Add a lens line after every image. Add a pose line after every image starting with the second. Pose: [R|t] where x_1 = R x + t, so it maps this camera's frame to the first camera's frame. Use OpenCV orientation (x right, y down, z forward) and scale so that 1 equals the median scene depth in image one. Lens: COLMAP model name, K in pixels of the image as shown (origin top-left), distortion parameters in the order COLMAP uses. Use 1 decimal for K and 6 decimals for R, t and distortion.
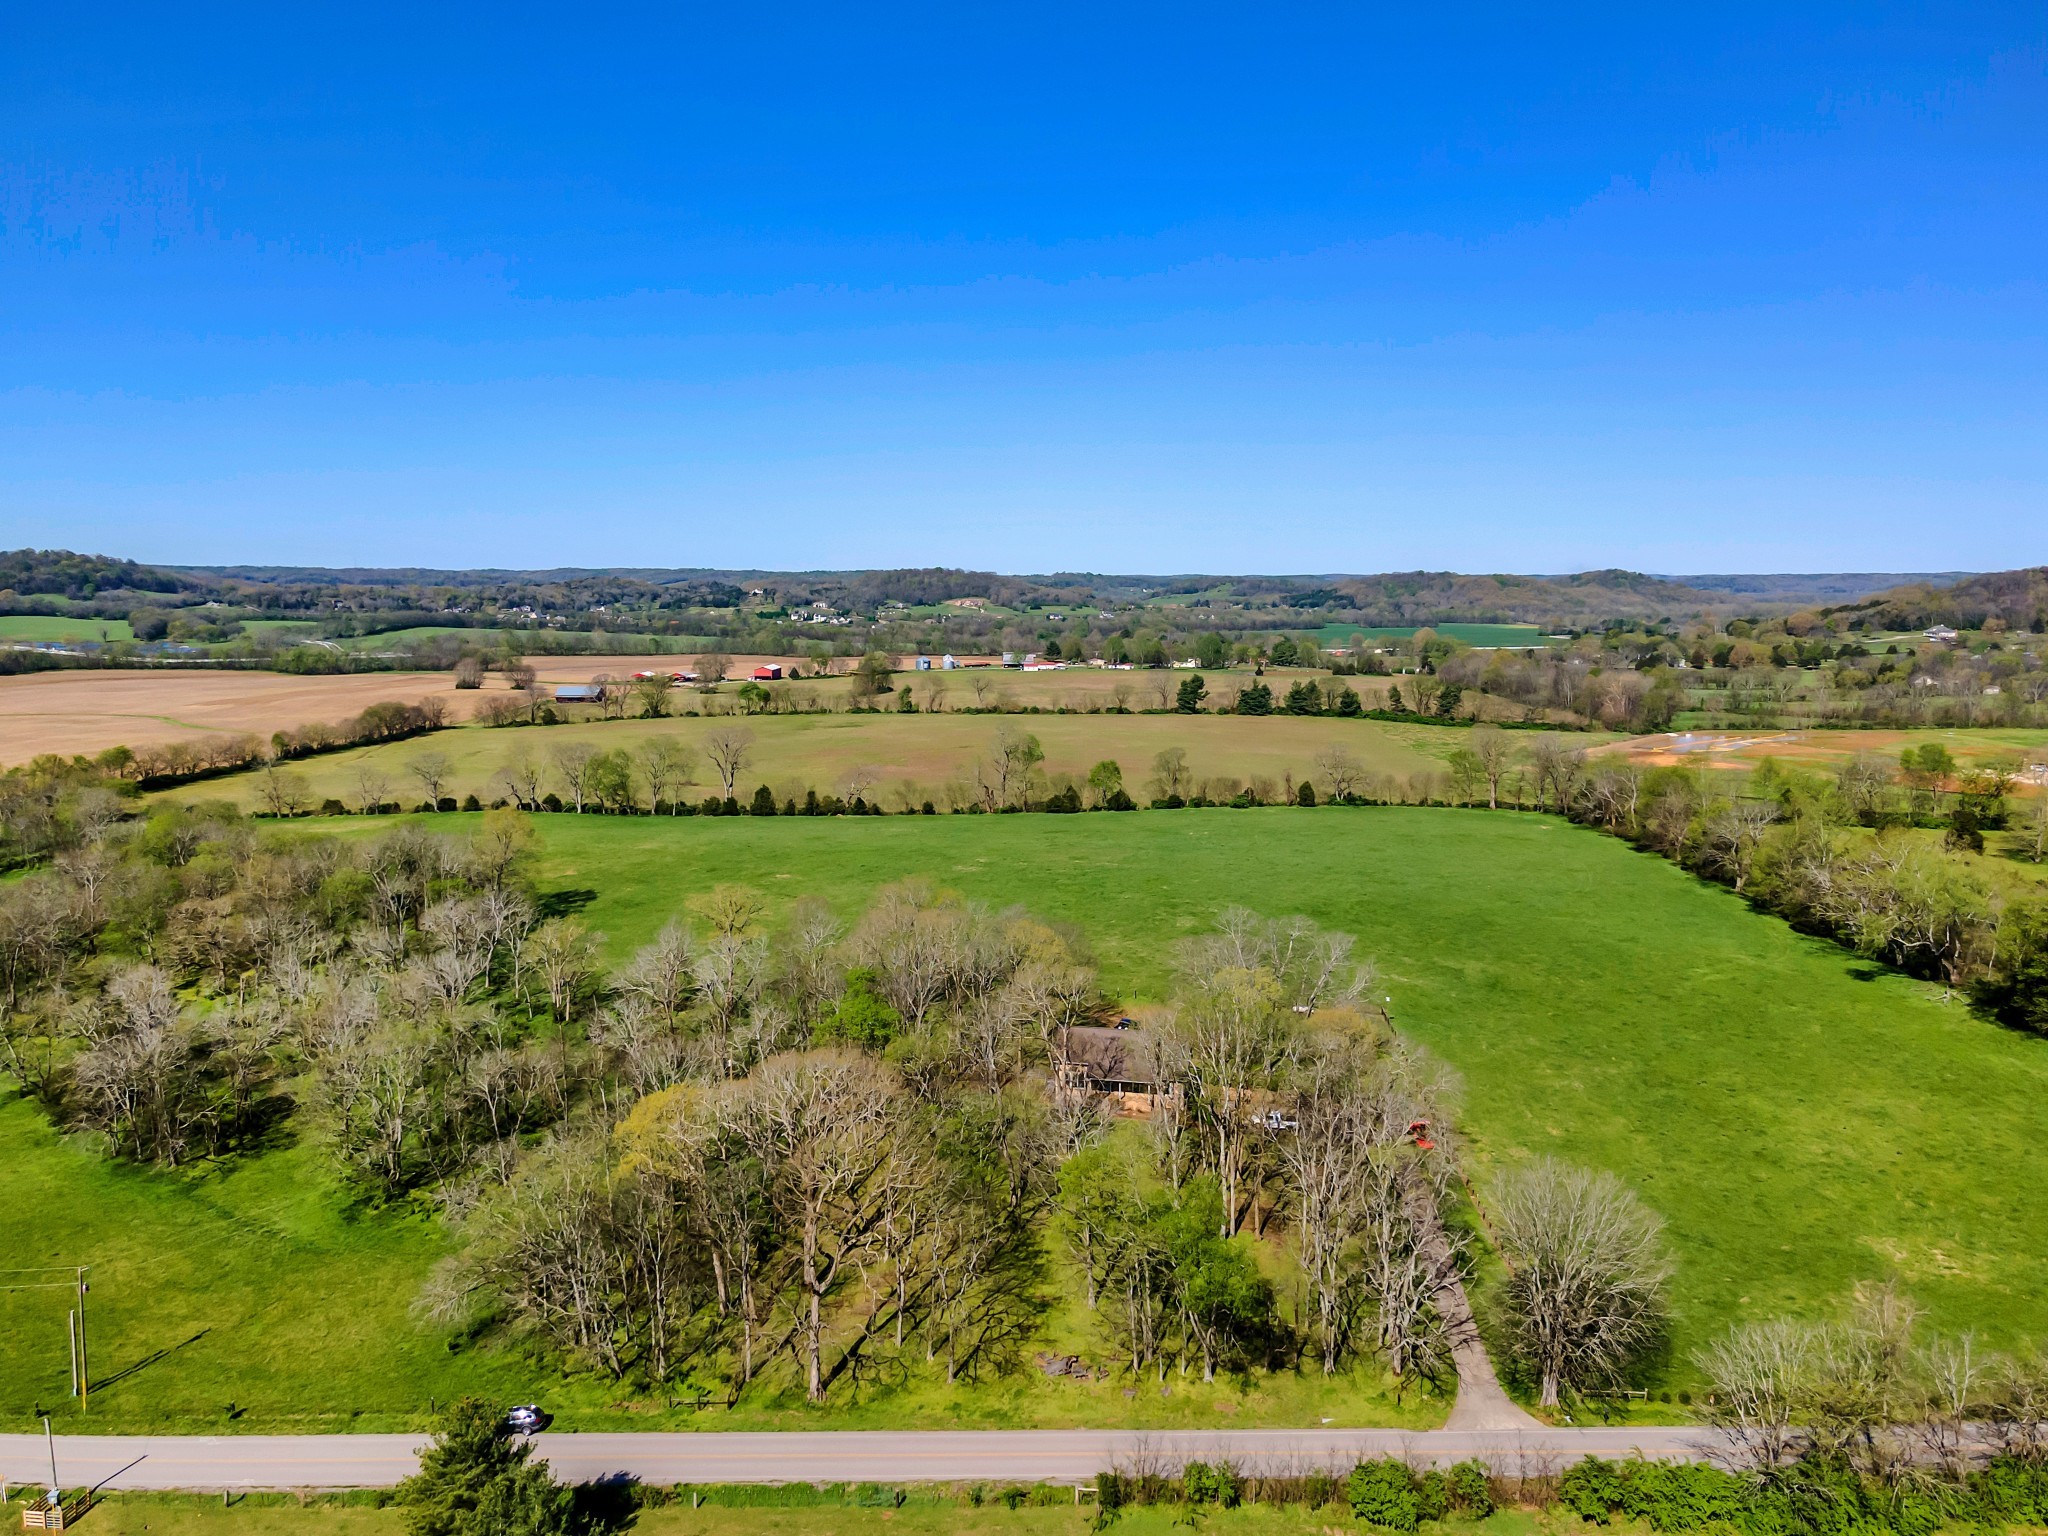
lens RADIAL K [[1490.1, 0, 1024.0], [0, 1490.1, 768.0], [0, 0, 1]] dist [0.047260, 0.006577]
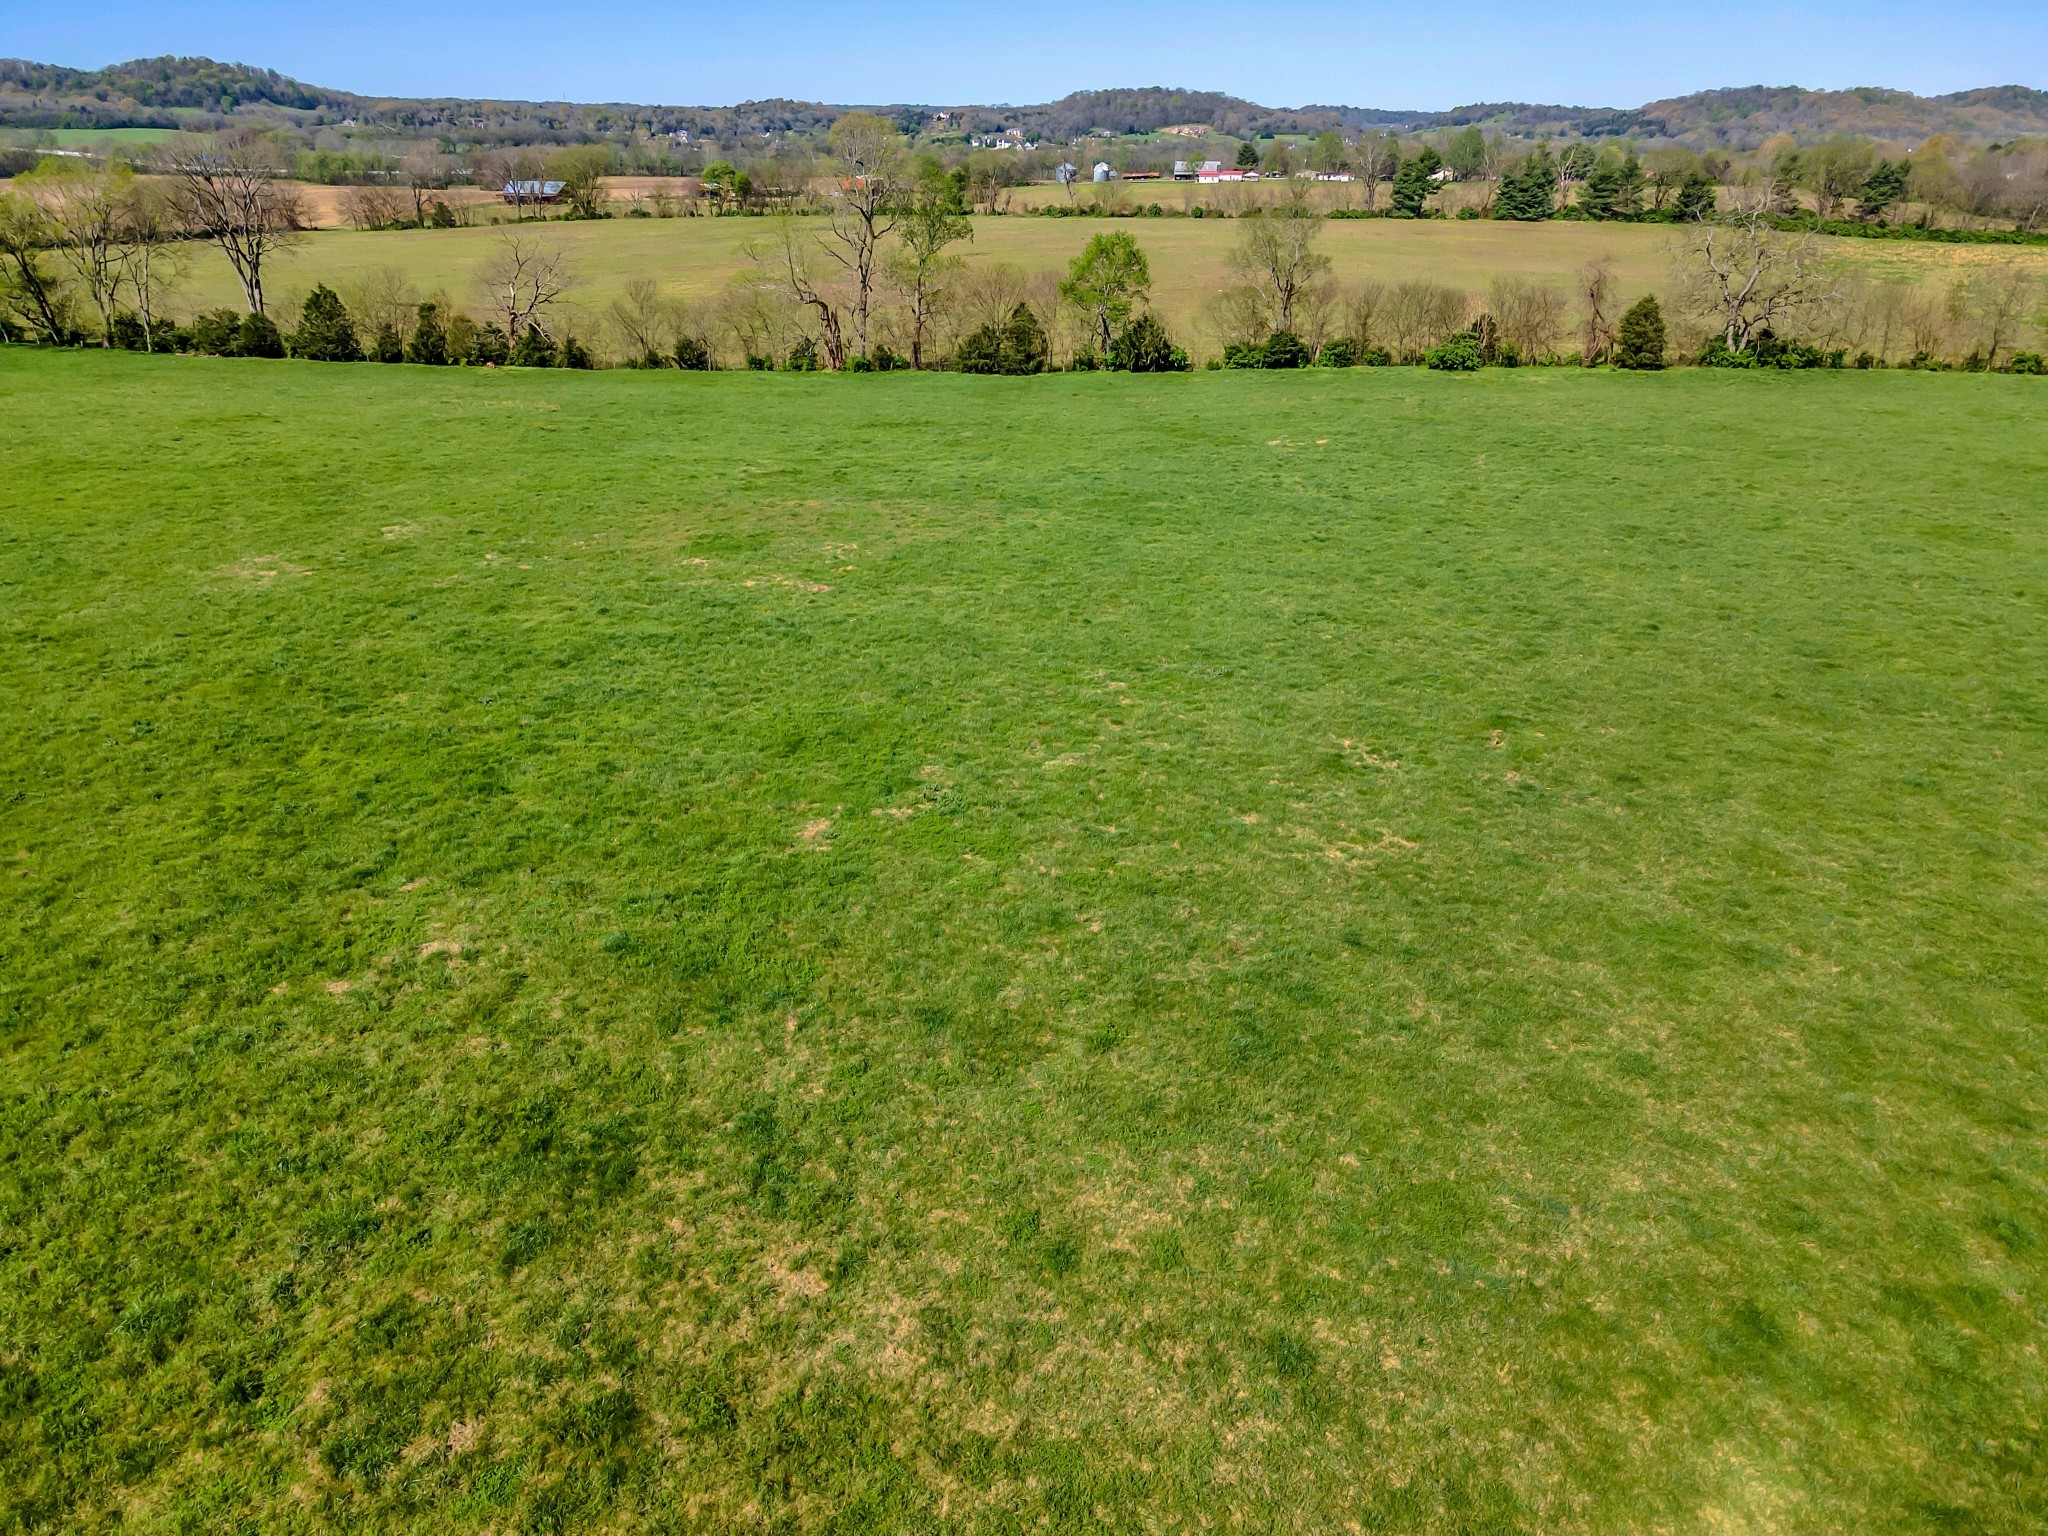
lens RADIAL K [[1490.1, 0, 1024.0], [0, 1490.1, 768.0], [0, 0, 1]] dist [0.047260, 0.006577]
pose [[0.988476, 0.061141, -0.138482, 0.054609], [-0.020554, 0.960542, 0.277373, 0.011674], [0.149977, -0.271330, 0.950730, 0.337936]]
